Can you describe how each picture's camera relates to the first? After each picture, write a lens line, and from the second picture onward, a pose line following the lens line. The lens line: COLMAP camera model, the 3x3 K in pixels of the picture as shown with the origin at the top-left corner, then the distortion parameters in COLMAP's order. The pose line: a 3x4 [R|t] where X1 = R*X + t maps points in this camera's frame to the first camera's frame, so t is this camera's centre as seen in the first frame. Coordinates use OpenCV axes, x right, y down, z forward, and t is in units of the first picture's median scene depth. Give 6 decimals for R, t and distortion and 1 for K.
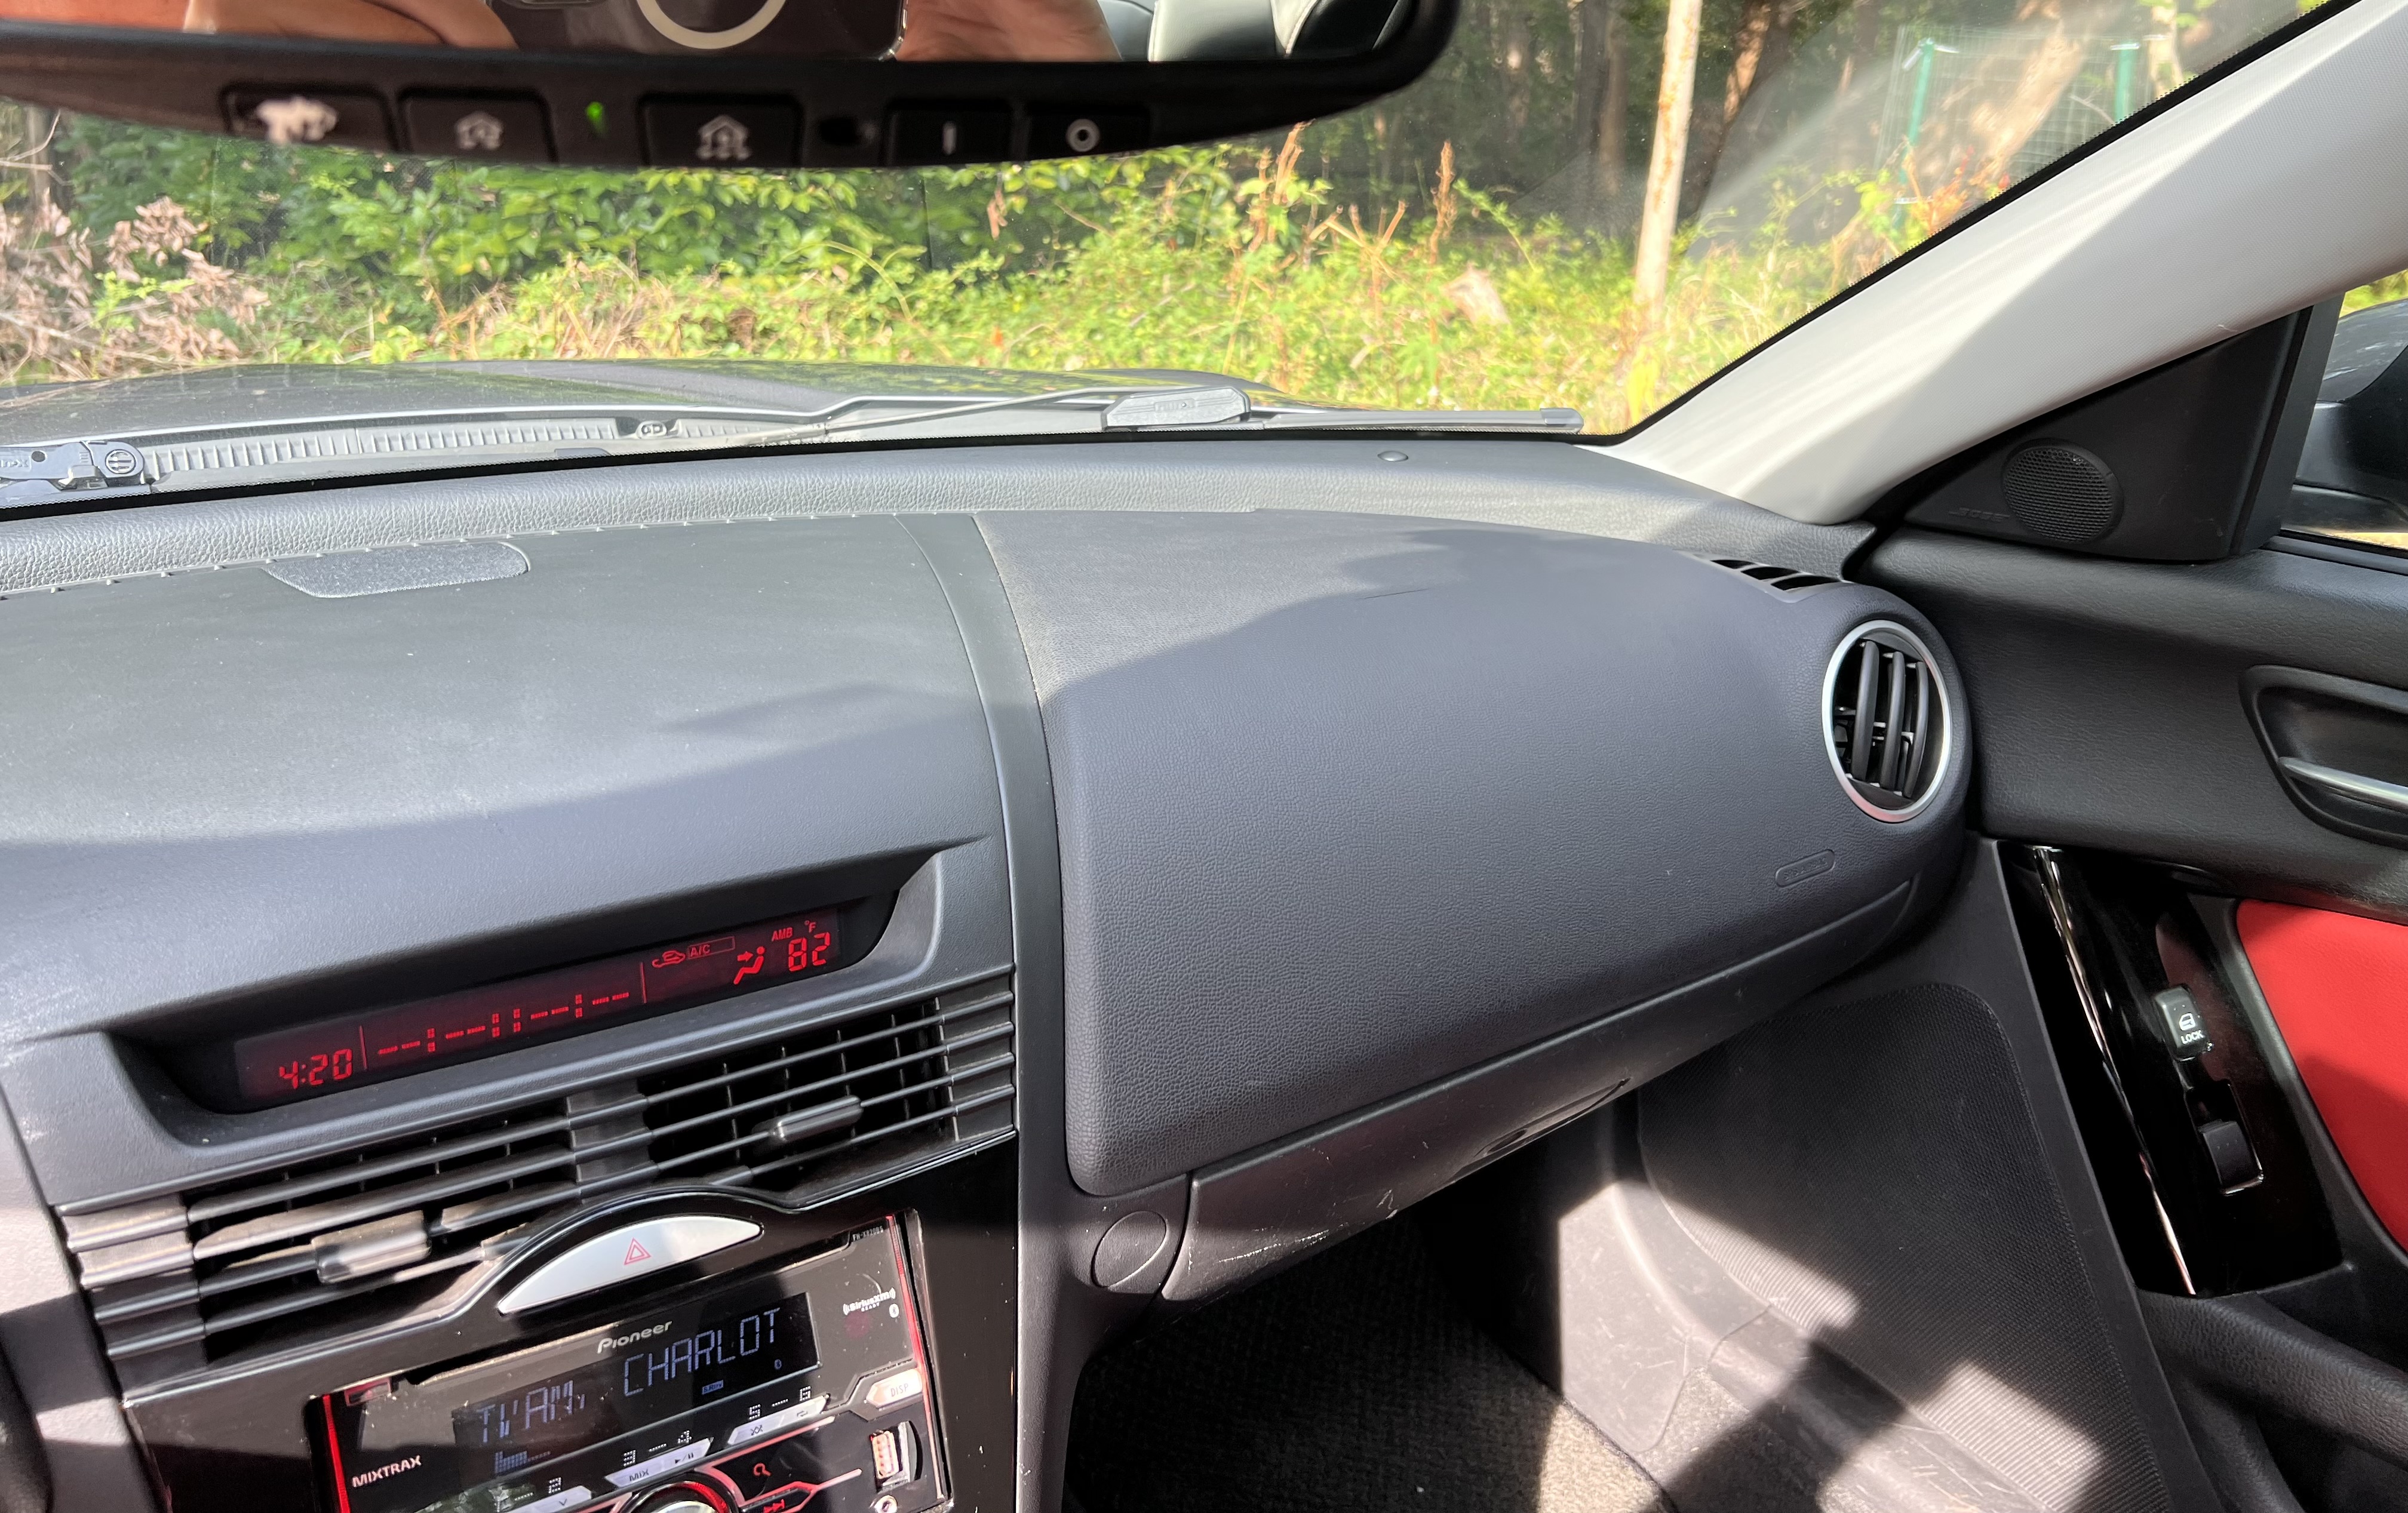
lens RADIAL K [[1596.9, 0, 1133.8], [0, 1596.9, 756.0], [0, 0, 1]] dist [0.034725, -0.049374]
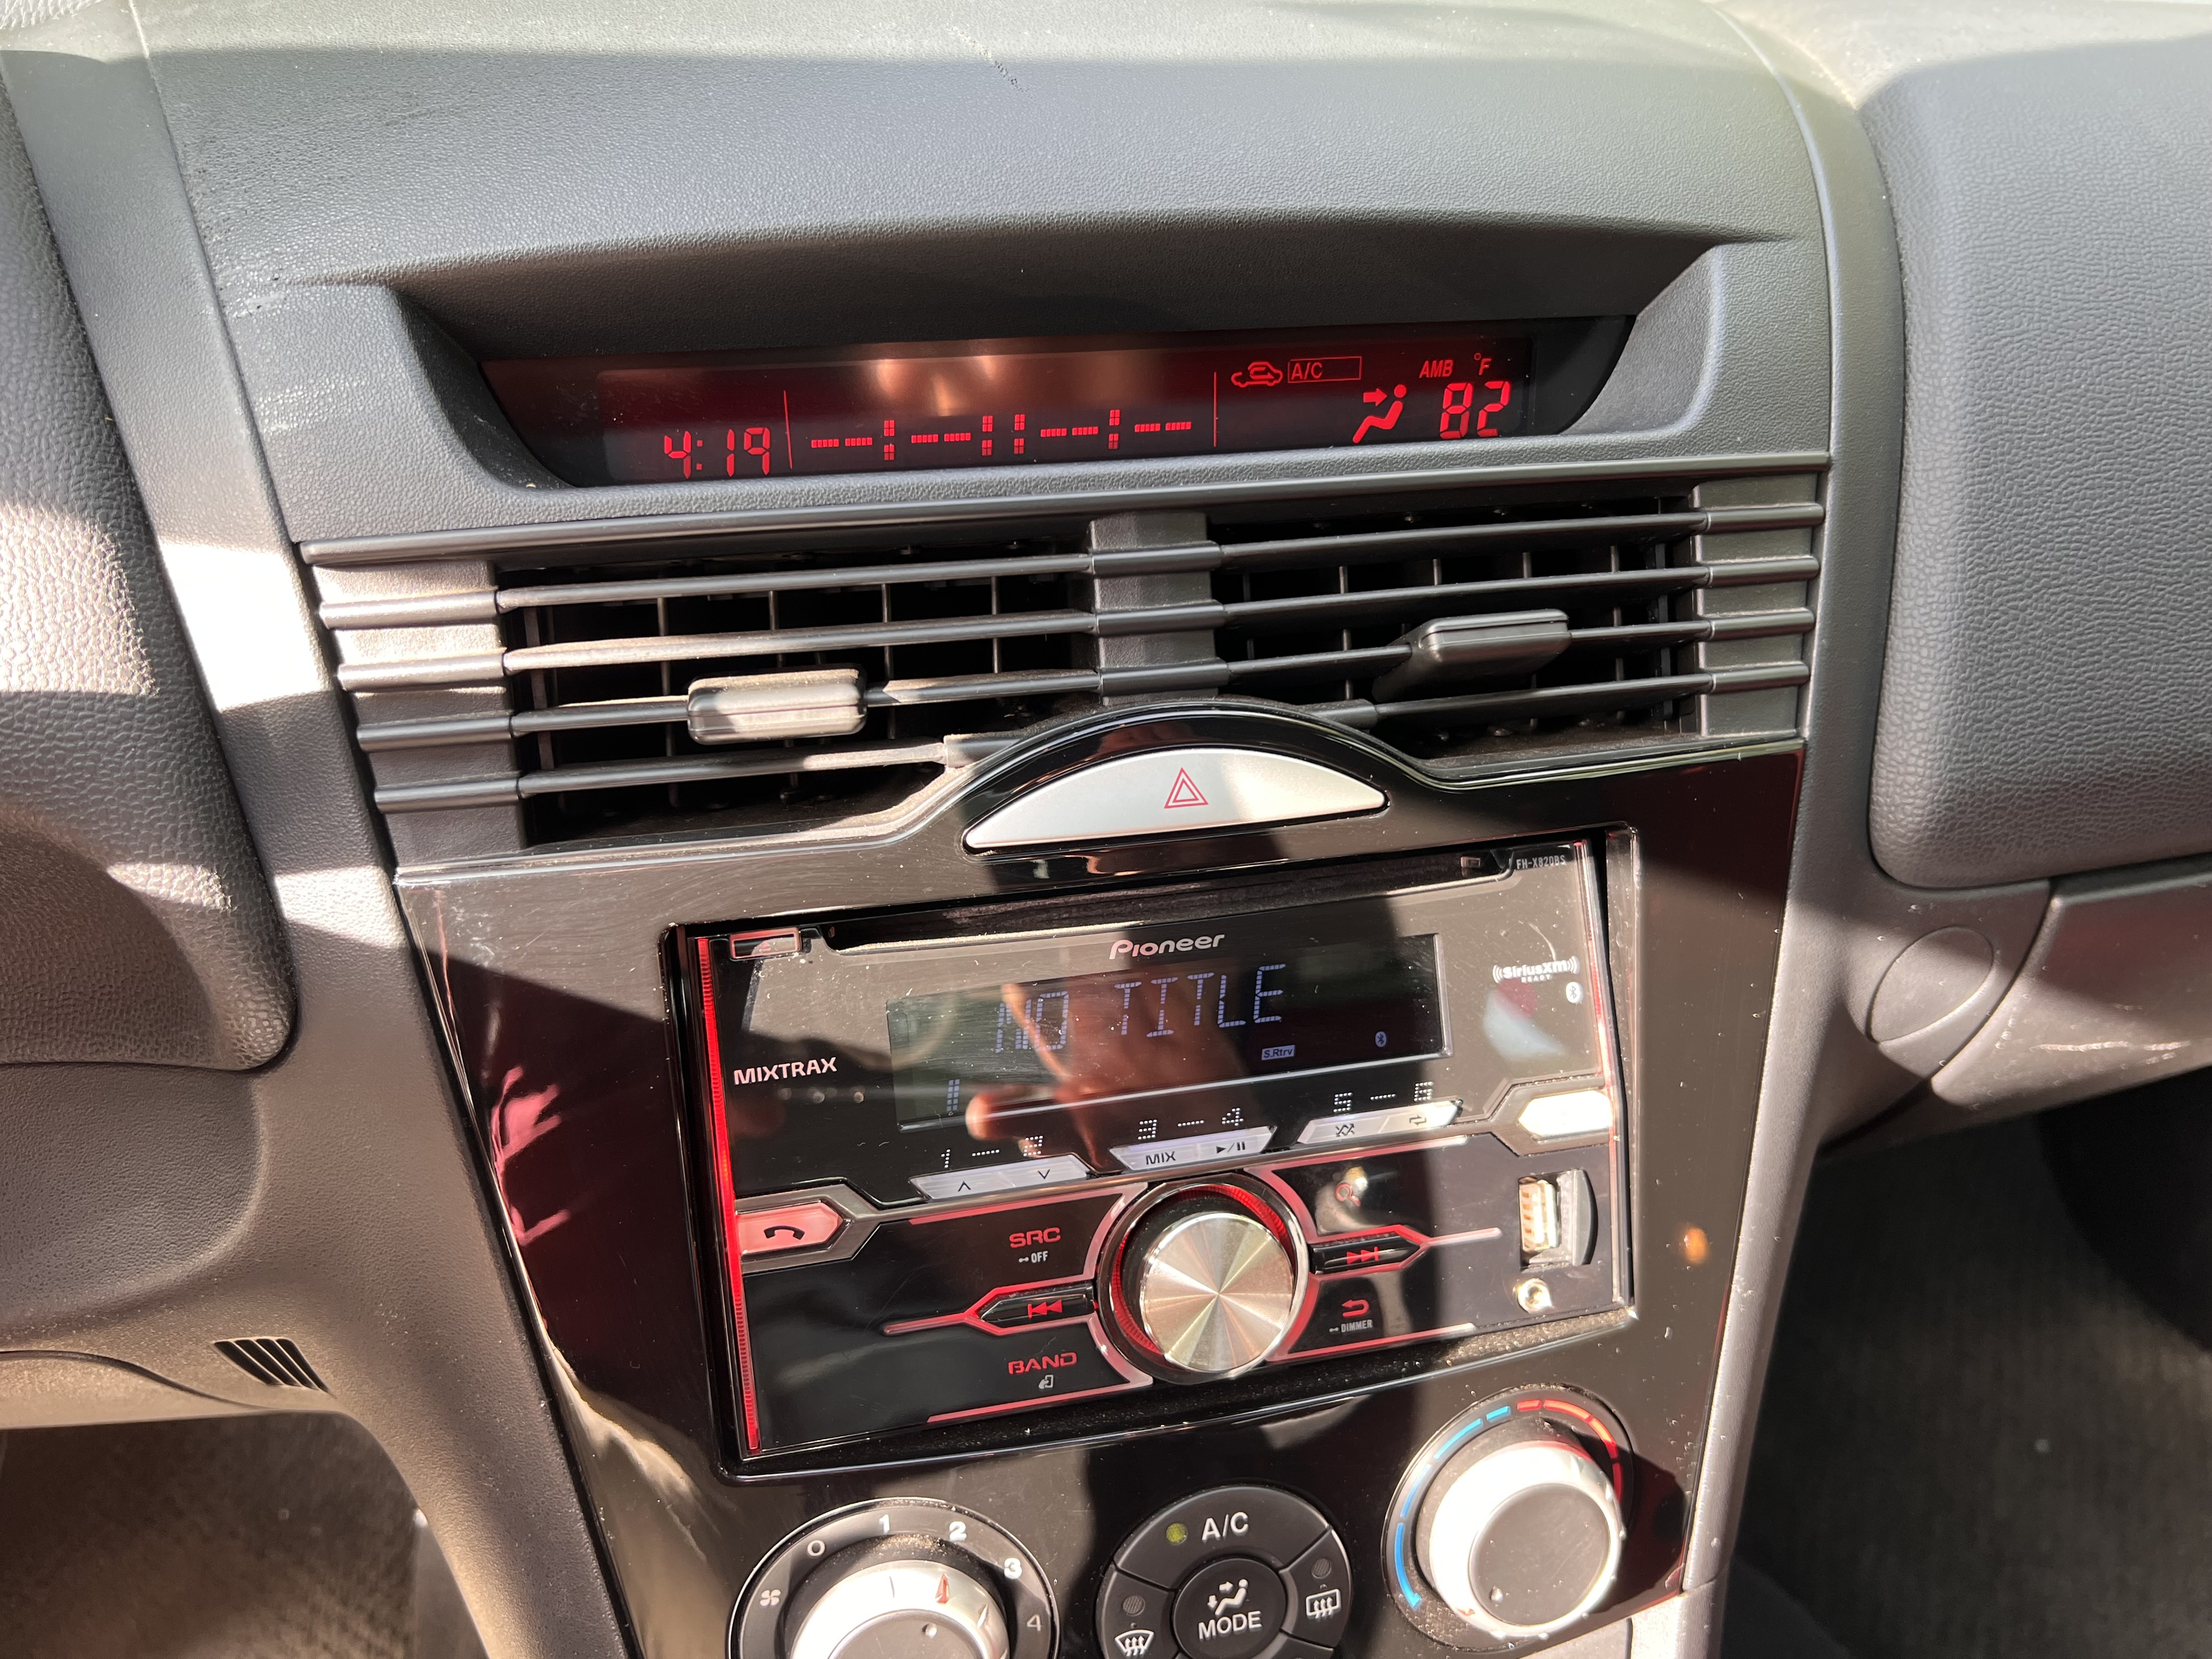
lens RADIAL K [[1656.0, 0, 1106.0], [0, 1656.0, 829.5], [0, 0, 1]] dist [0.033070, -0.054193]
pose [[0.945924, 0.115333, -0.303192, -0.143603], [-0.071178, 0.985678, 0.152883, 0.218732], [0.316482, -0.123035, 0.940586, 0.395696]]
